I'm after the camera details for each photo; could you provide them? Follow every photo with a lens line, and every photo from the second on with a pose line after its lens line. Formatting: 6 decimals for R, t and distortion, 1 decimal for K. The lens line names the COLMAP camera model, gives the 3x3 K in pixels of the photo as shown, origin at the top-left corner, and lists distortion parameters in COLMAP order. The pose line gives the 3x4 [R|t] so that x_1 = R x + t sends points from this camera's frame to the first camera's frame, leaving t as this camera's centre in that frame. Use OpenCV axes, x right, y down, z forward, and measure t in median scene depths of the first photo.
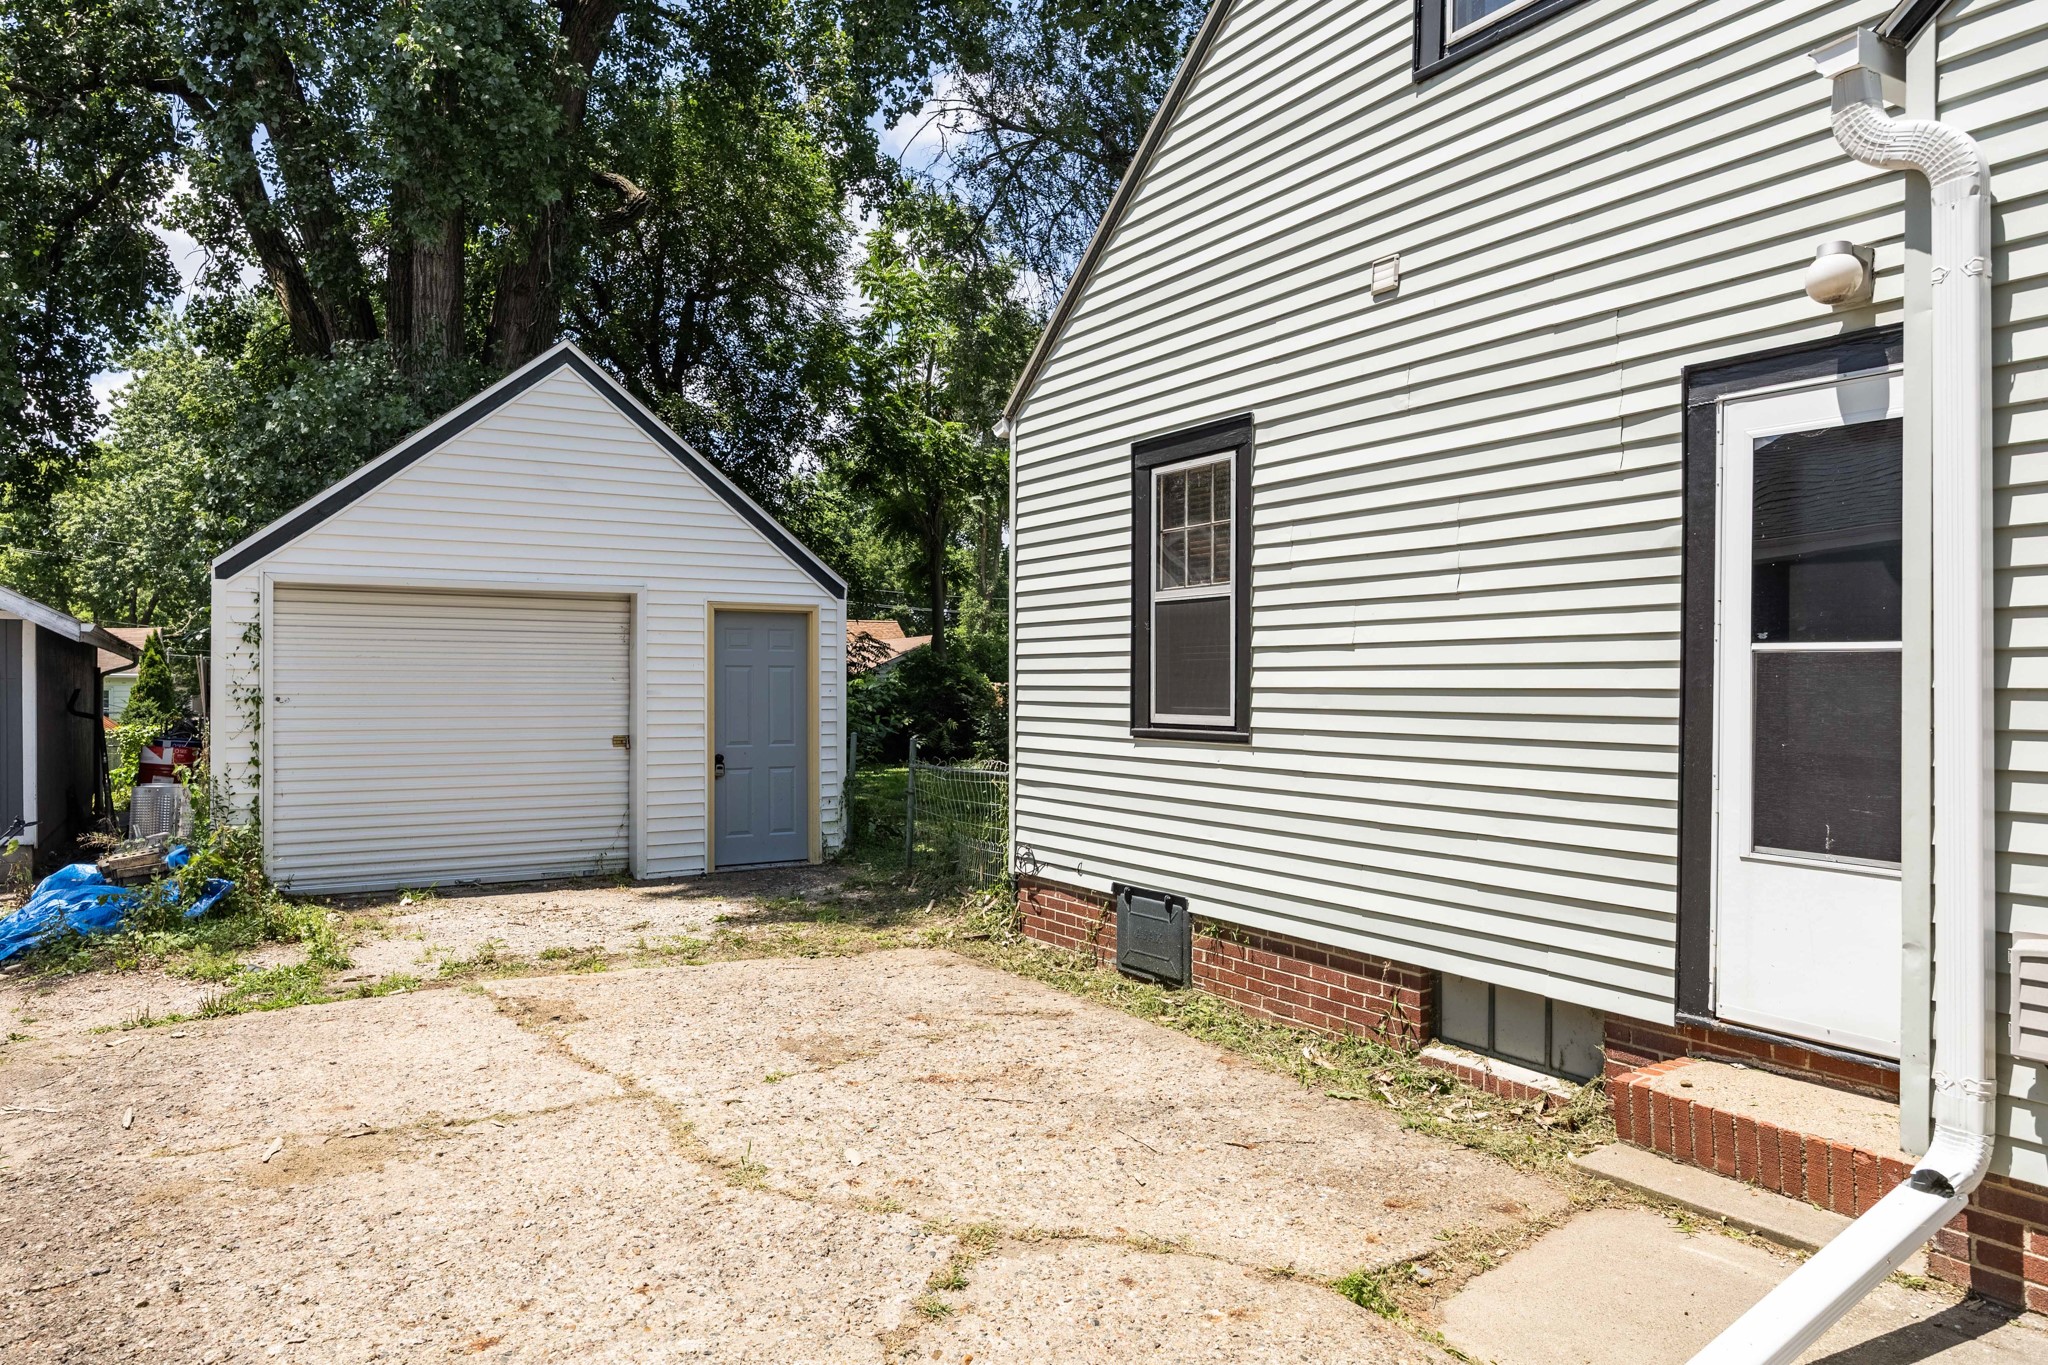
lens RADIAL K [[1336.4, 0, 1024.0], [0, 1336.4, 682.5], [0, 0, 1]] dist [-0.011838, 0.003277]
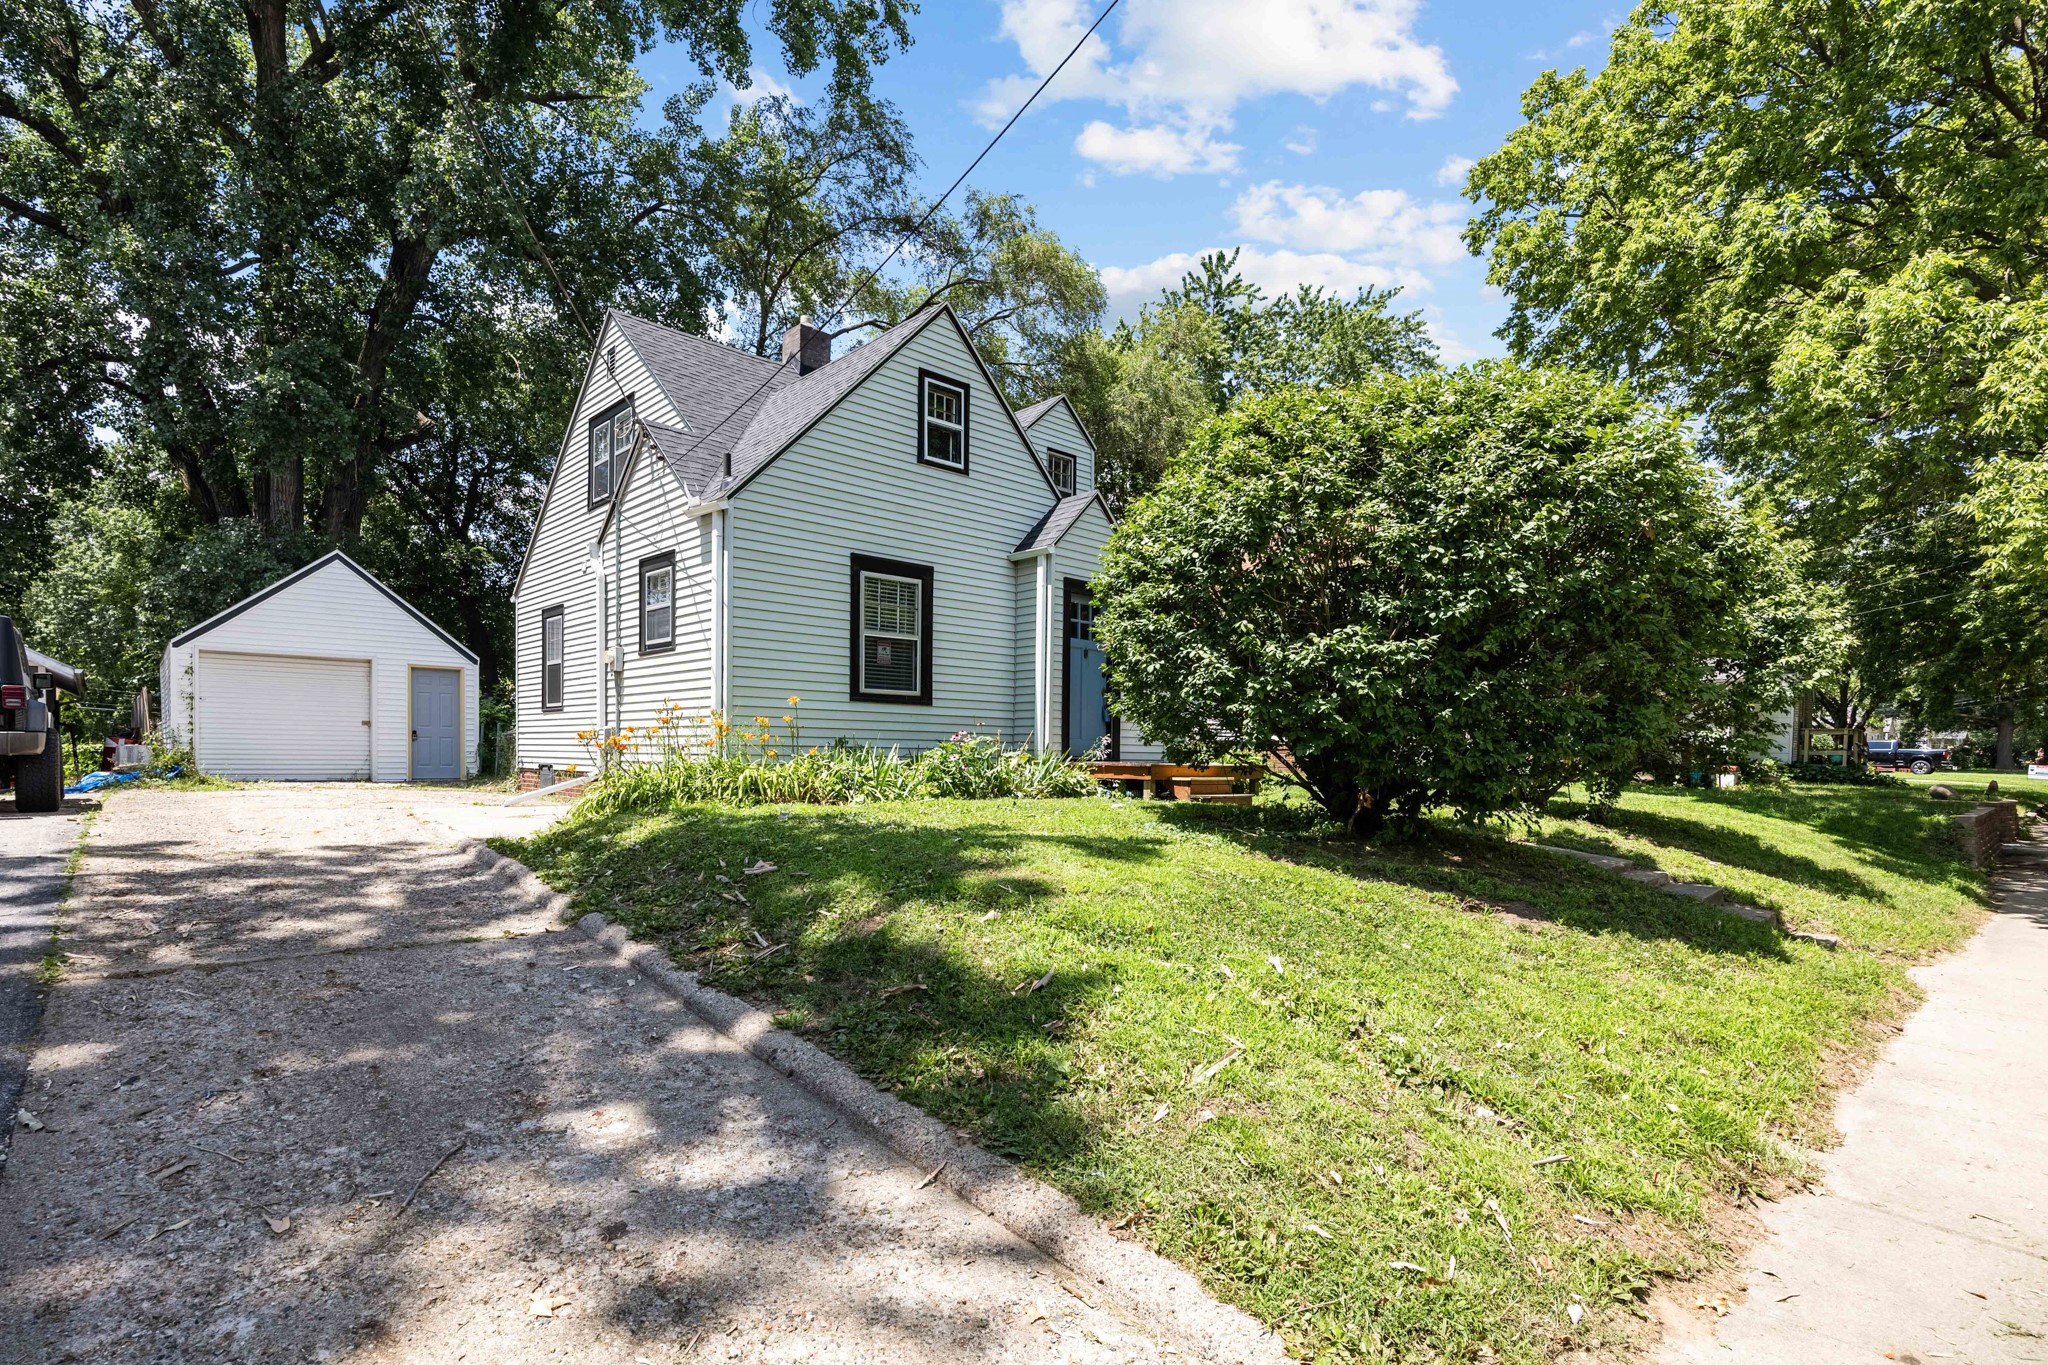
lens RADIAL K [[1023.8, 0, 1017.9], [0, 1023.8, 775.4], [0, 0, 1]] dist [-0.004150, -0.000508]
pose [[0.981711, 0.006488, 0.190264, 0.464451], [-0.011319, 0.999640, 0.024316, 0.077584], [-0.190038, -0.026025, 0.981432, -0.943268]]
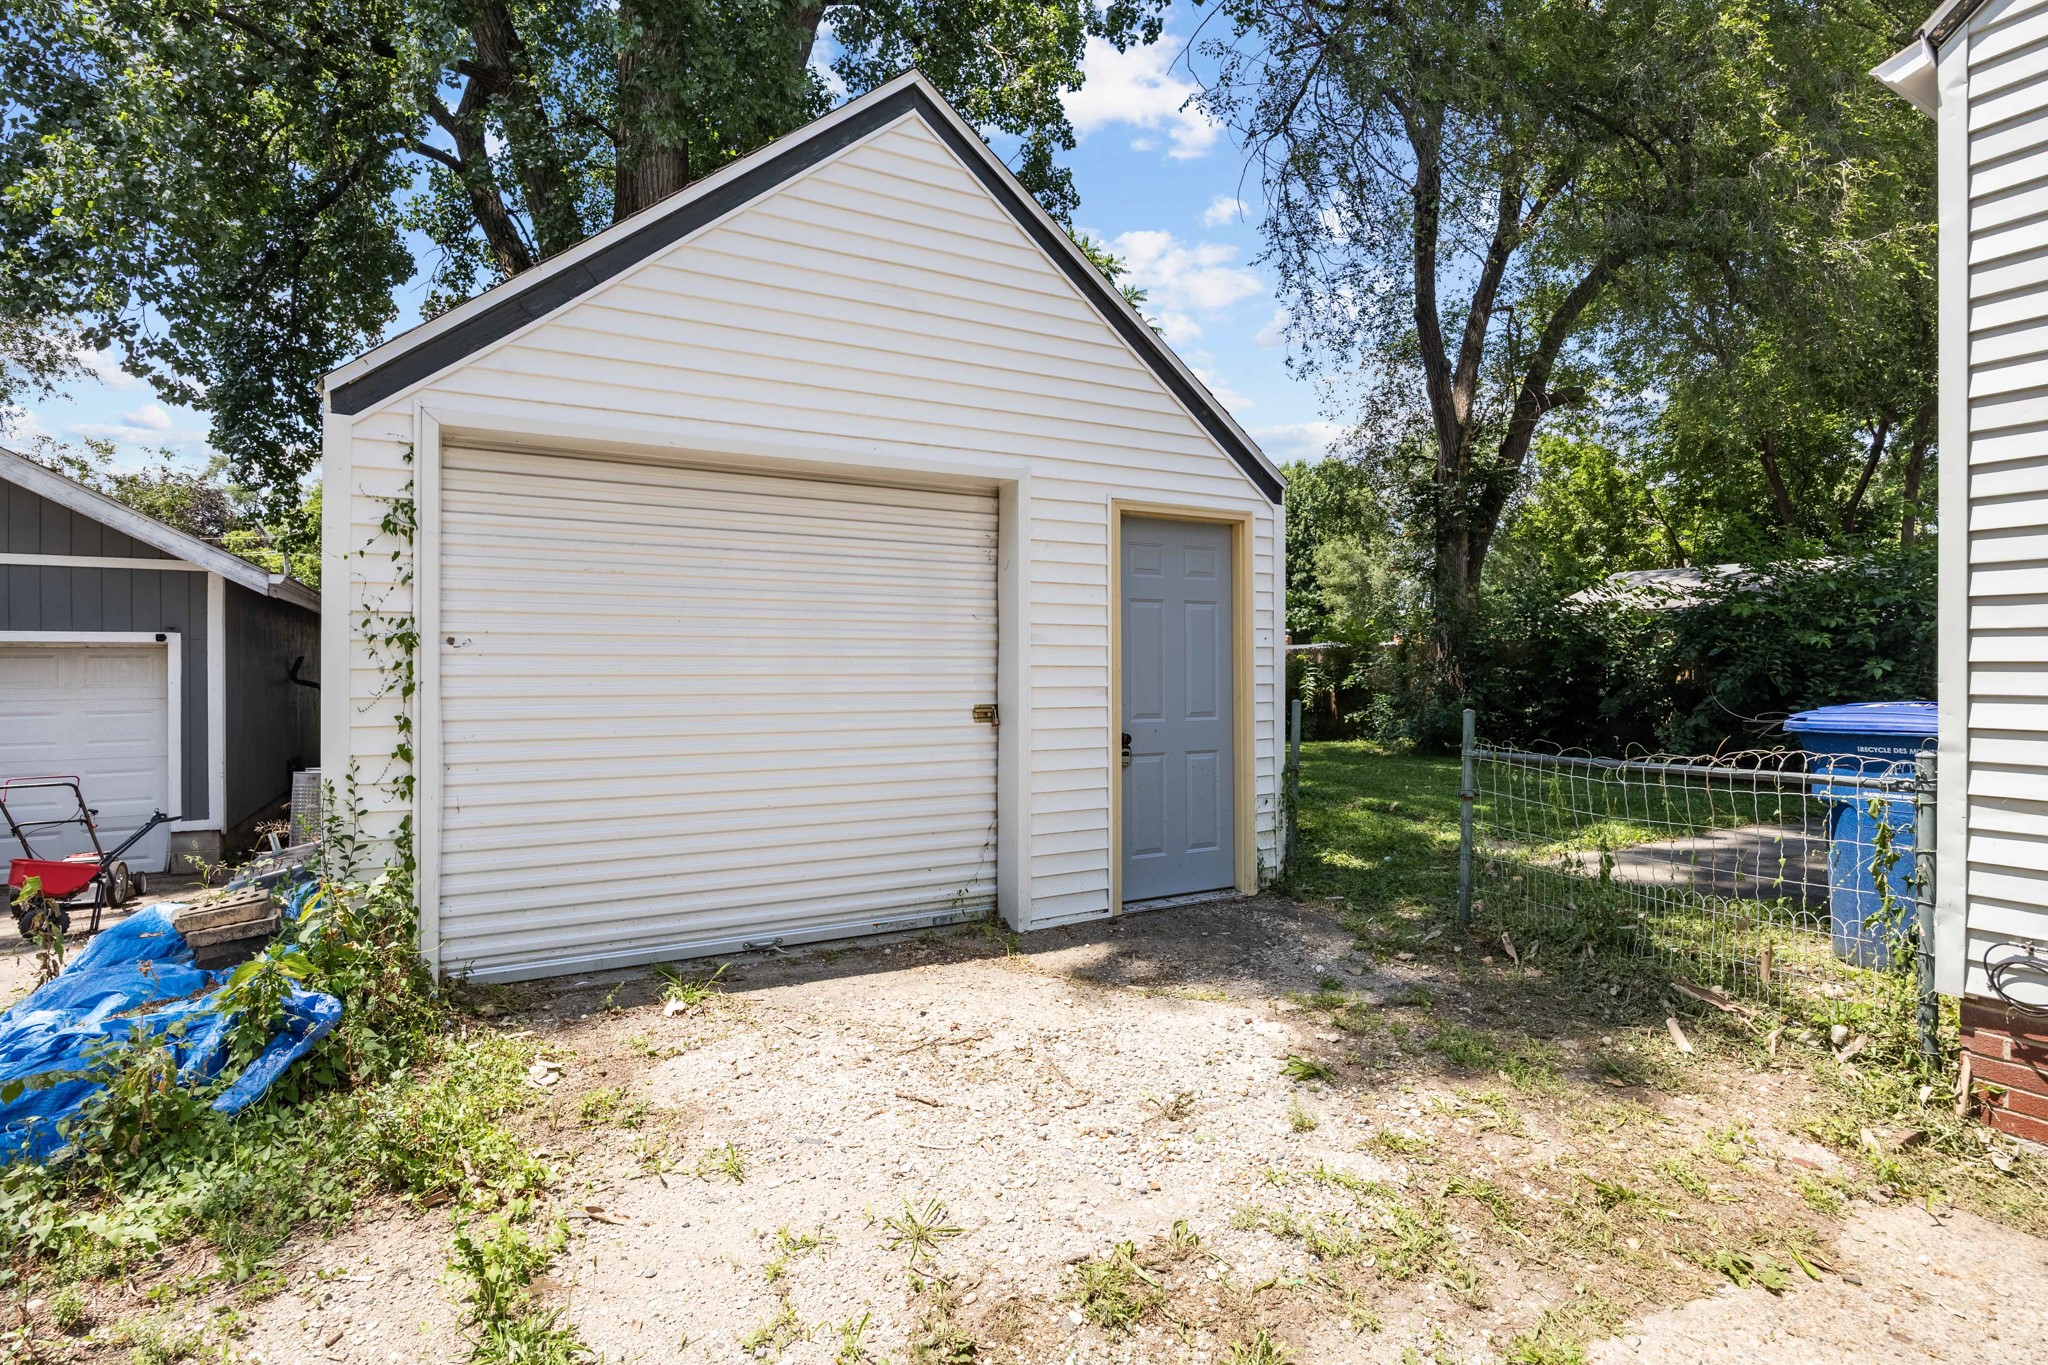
lens RADIAL K [[1006.6, 0, 1022.2], [0, 1006.6, 661.0], [0, 0, 1]] dist [-0.016653, -0.000195]
pose [[0.998824, -0.002328, -0.048428, -0.257067], [0.002160, 0.999991, -0.003516, 0.020228], [0.048436, 0.003407, 0.998820, 0.508587]]
